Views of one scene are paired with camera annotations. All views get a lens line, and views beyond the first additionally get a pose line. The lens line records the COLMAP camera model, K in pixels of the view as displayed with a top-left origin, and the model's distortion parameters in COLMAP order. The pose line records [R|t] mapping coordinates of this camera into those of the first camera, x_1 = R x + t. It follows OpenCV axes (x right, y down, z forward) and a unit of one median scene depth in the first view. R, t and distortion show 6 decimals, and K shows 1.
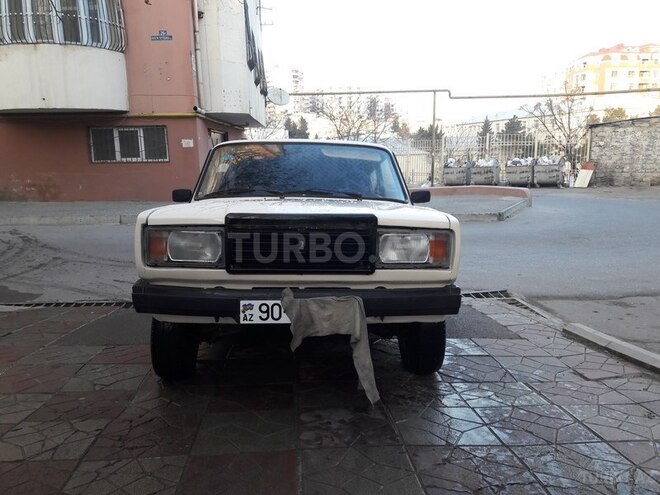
lens RADIAL K [[529.9, 0, 331.0], [0, 529.9, 247.1], [0, 0, 1]] dist [0.042568, -0.081171]
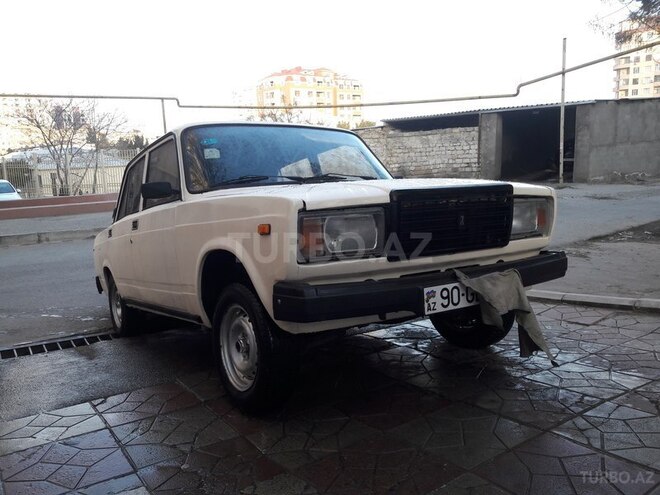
lens RADIAL K [[529.9, 0, 329.0], [0, 529.9, 246.6], [0, 0, 1]] dist [0.042568, -0.081171]
pose [[0.861234, -0.094276, 0.499387, -0.674472], [0.105657, 0.994387, 0.005510, 0.010779], [-0.497103, 0.048019, 0.866362, 0.298882]]
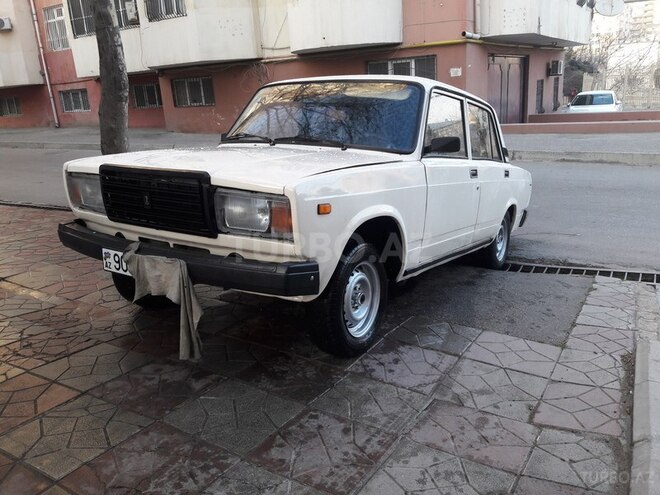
lens RADIAL K [[529.9, 0, 330.4], [0, 529.9, 246.2], [0, 0, 1]] dist [0.042568, -0.081171]
pose [[0.823604, 0.128423, -0.552435, 0.737275], [-0.056258, 0.987722, 0.145740, -0.079059], [0.564368, -0.088953, 0.820716, 0.350526]]
